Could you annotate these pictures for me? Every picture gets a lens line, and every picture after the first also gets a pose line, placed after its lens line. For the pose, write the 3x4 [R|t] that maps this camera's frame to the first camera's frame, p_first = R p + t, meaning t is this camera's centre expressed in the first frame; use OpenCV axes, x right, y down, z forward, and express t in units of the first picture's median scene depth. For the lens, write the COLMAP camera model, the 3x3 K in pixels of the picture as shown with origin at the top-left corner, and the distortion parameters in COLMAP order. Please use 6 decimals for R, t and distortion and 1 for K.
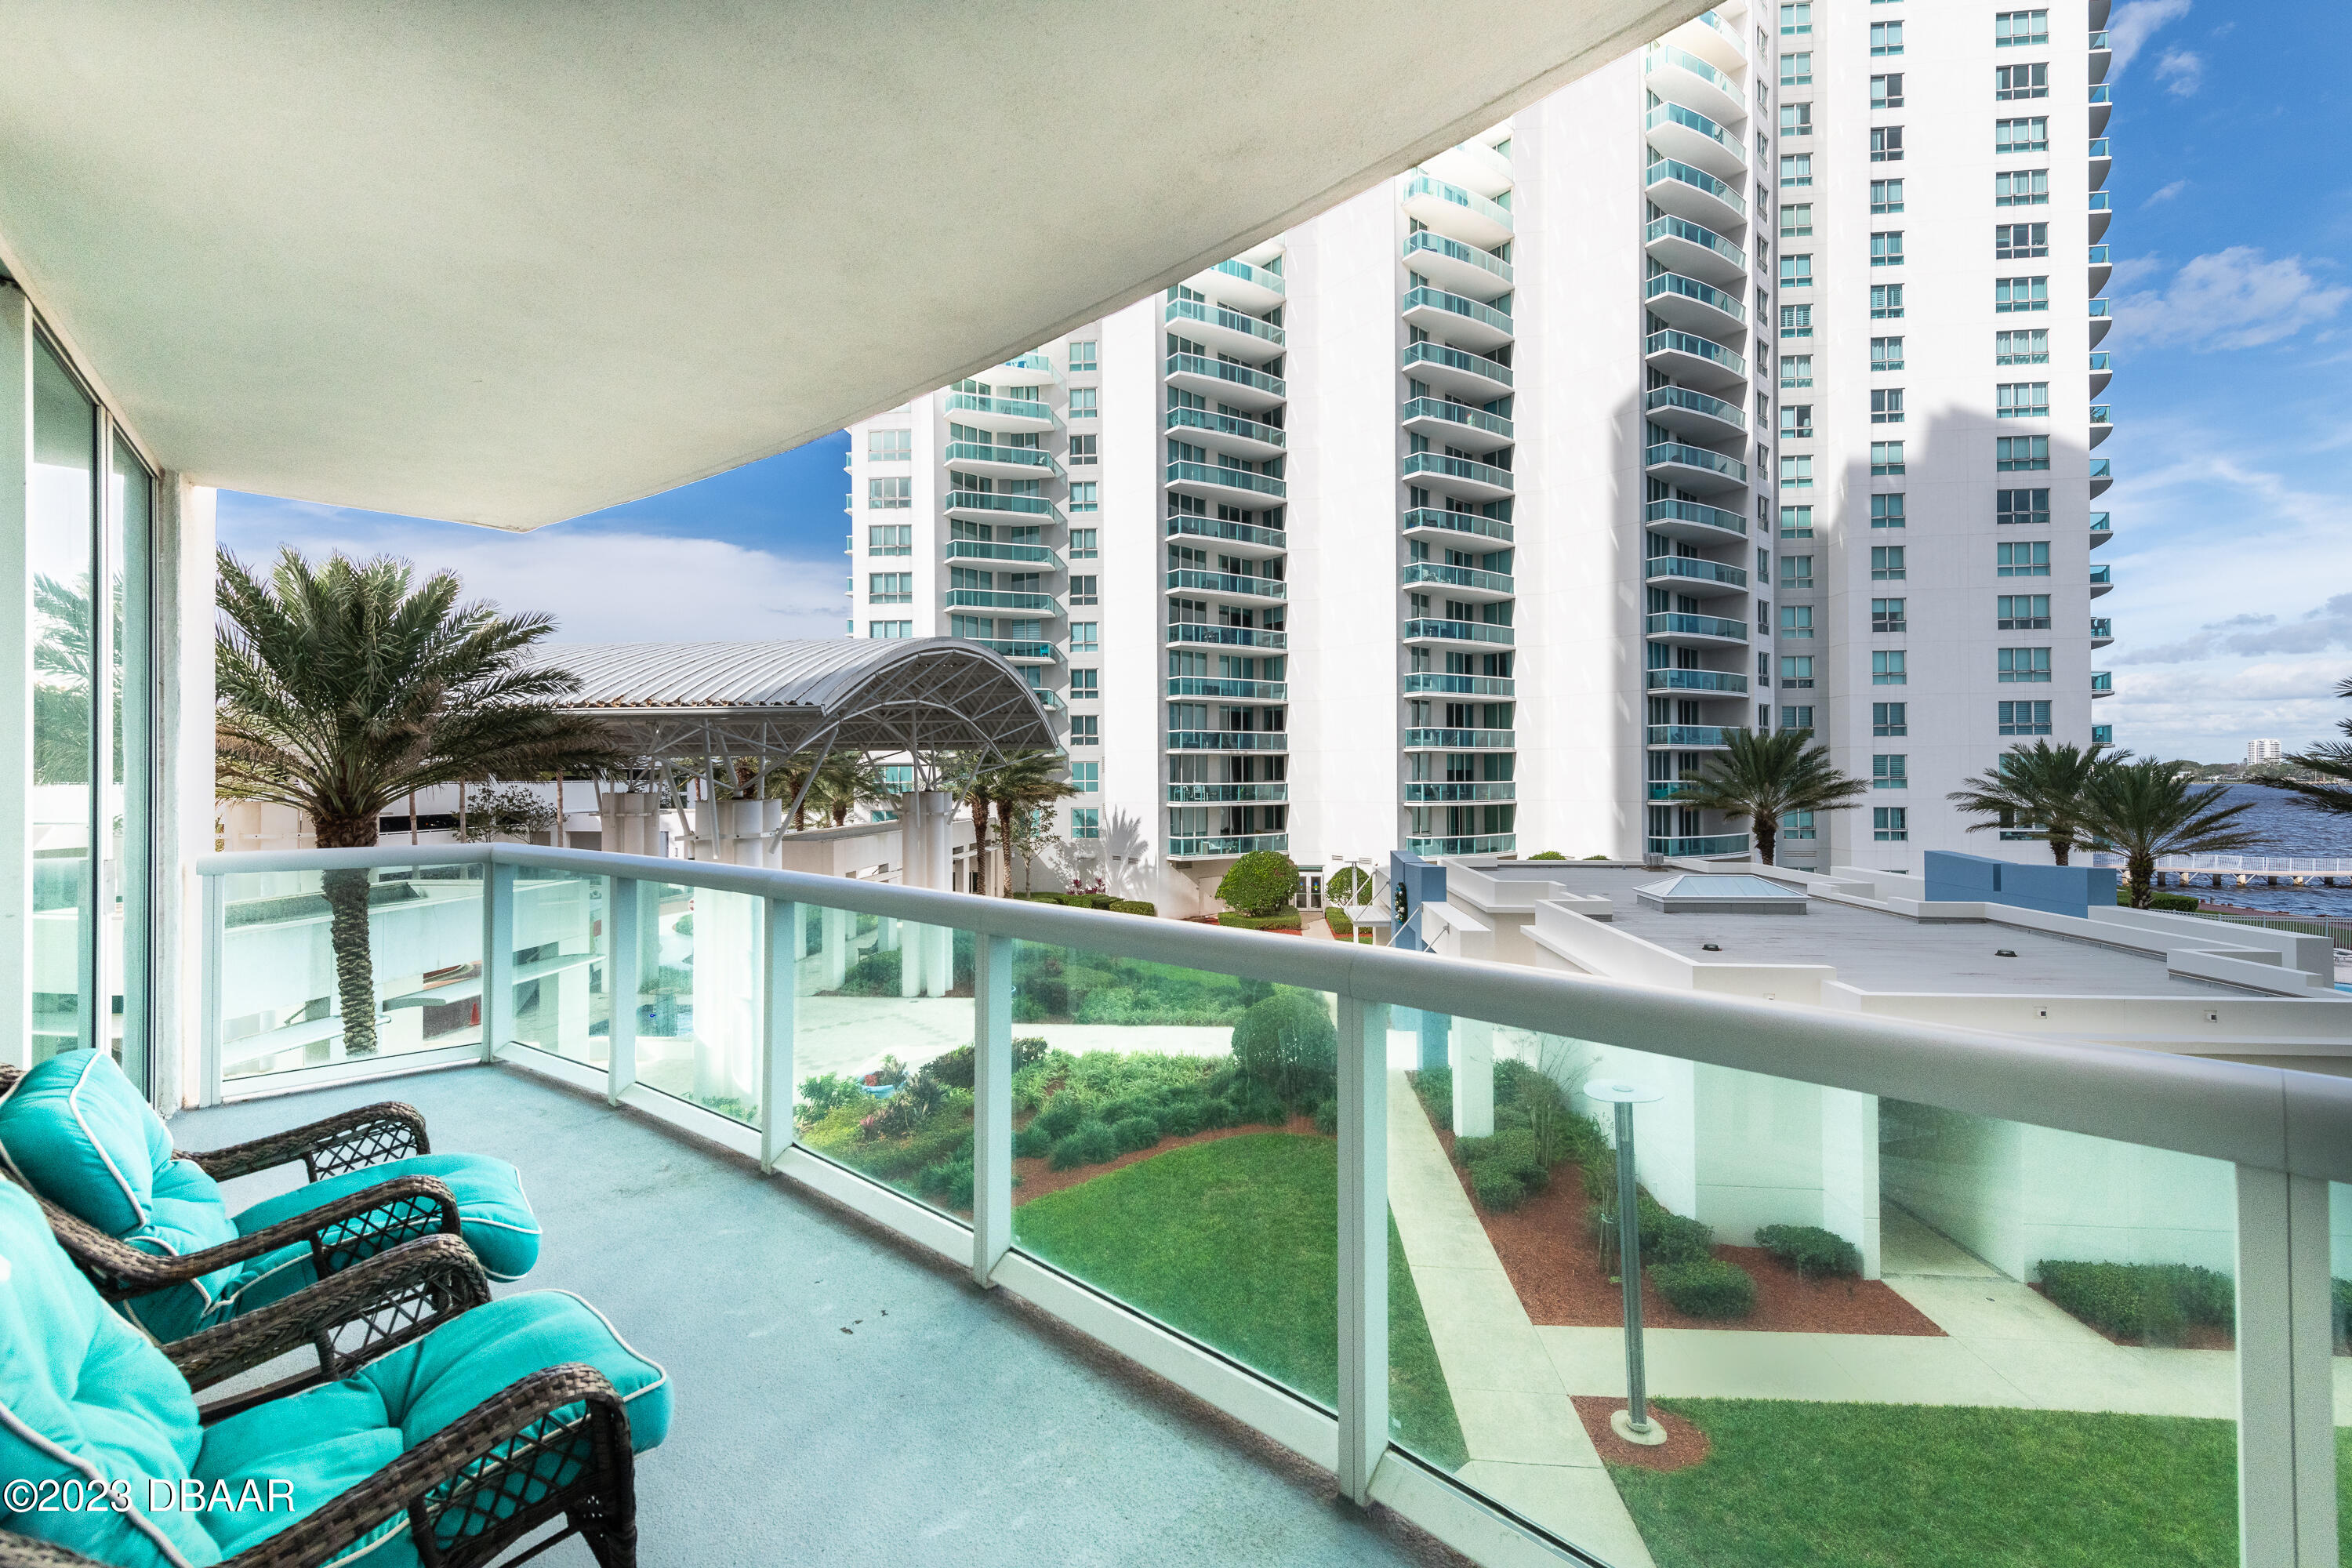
lens RADIAL K [[981.7, 0, 1176.0], [0, 981.7, 784.0], [0, 0, 1]] dist [0.000753, -0.000083]
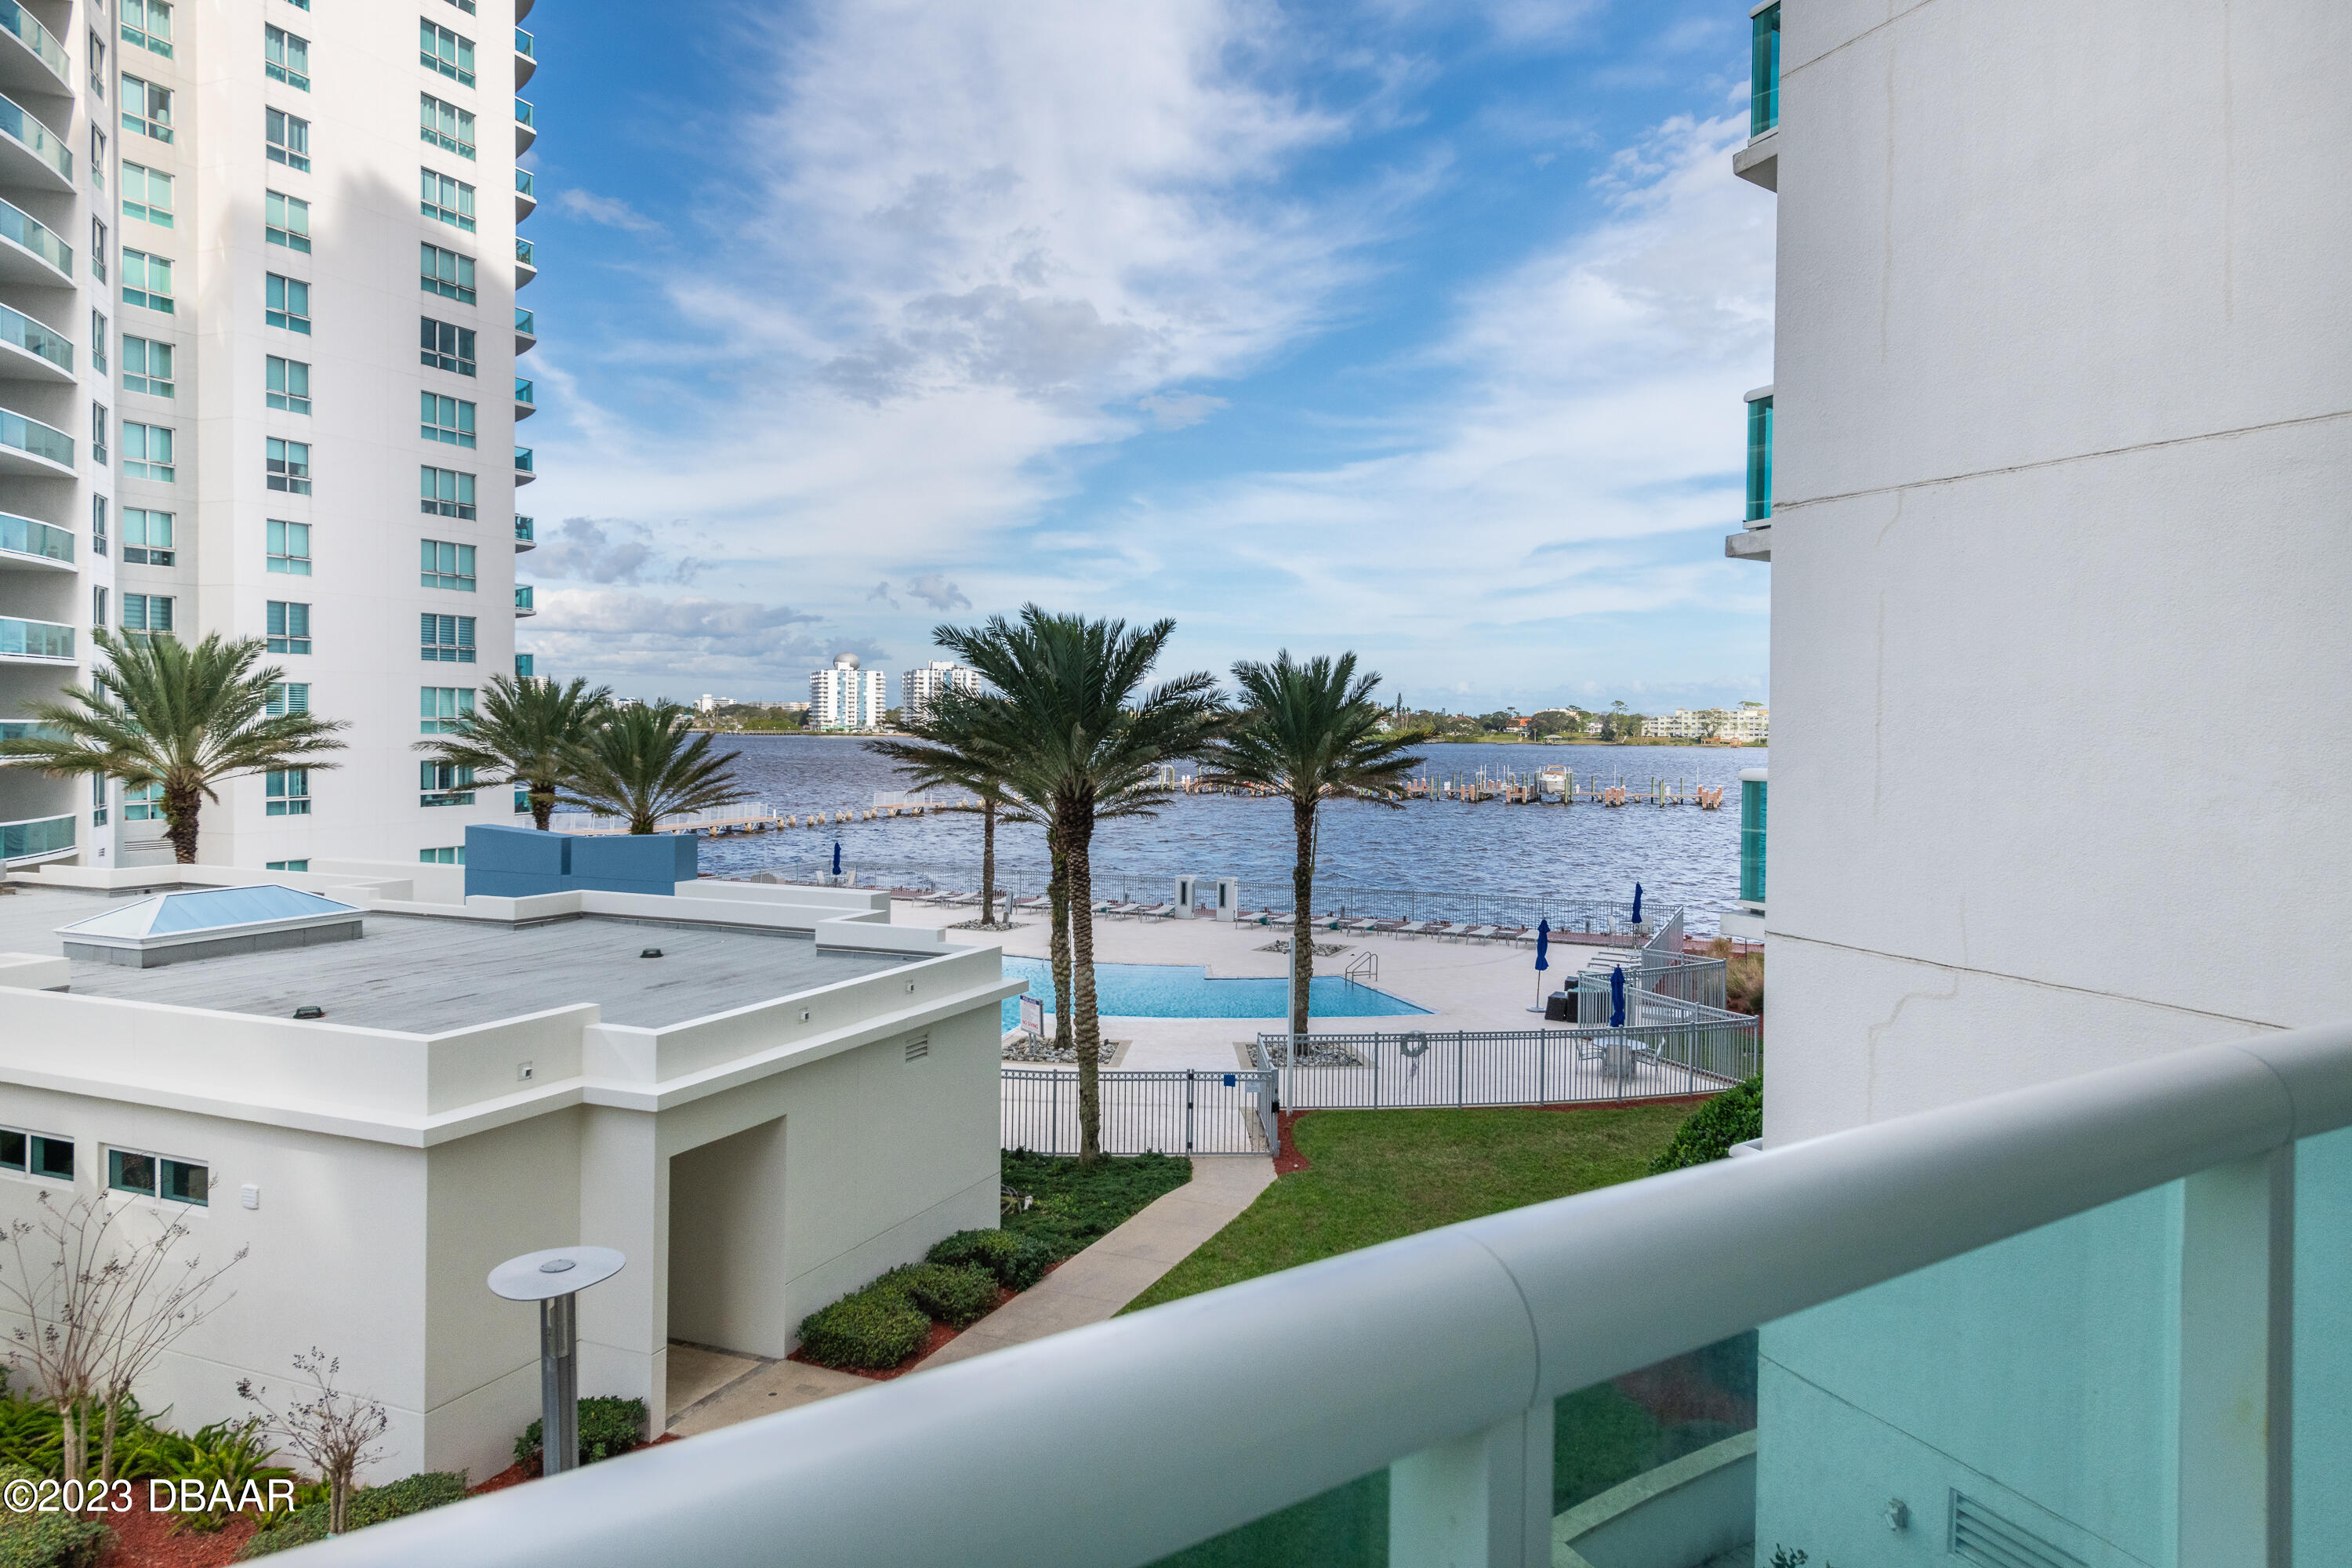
lens RADIAL K [[1571.1, 0, 1192.2], [0, 1571.1, 748.1], [0, 0, 1]] dist [0.036947, -0.017069]
pose [[0.286986, -0.008138, 0.957900, -0.108809], [-0.006785, 0.999922, 0.010528, -0.001370], [-0.957911, -0.009520, 0.286908, 0.129891]]
